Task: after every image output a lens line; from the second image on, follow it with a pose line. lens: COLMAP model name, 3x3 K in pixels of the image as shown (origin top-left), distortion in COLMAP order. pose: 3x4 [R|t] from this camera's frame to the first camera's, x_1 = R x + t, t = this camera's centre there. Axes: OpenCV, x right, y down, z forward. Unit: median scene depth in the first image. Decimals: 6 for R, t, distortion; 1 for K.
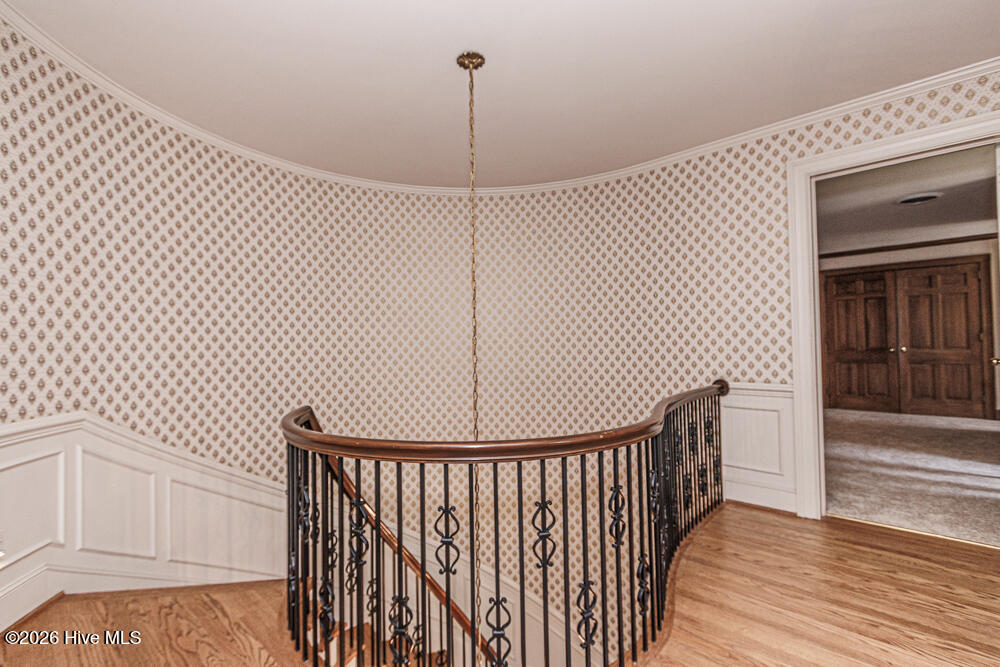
lens RADIAL K [[466.0, 0, 500.0], [0, 466.0, 333.5], [0, 0, 1]] dist [0.000985, -0.001753]
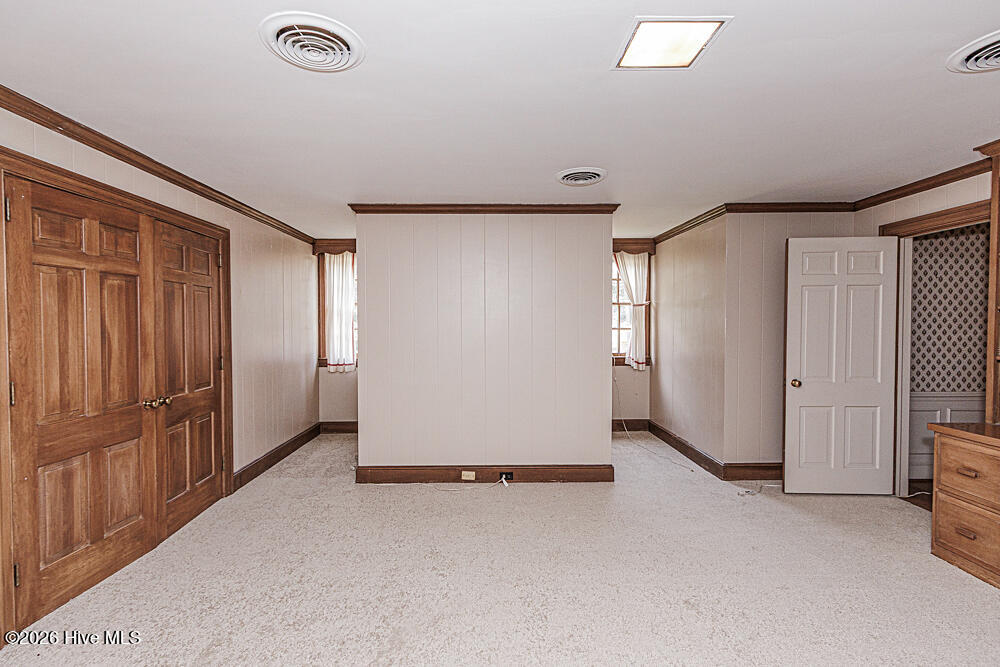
lens RADIAL K [[466.0, 0, 500.0], [0, 466.0, 333.5], [0, 0, 1]] dist [0.000985, -0.001753]
pose [[-0.707161, 0.000961, 0.707052, 0.301603], [-0.003184, 0.999985, -0.004545, -0.025866], [-0.707046, -0.005465, -0.707147, 1.029679]]
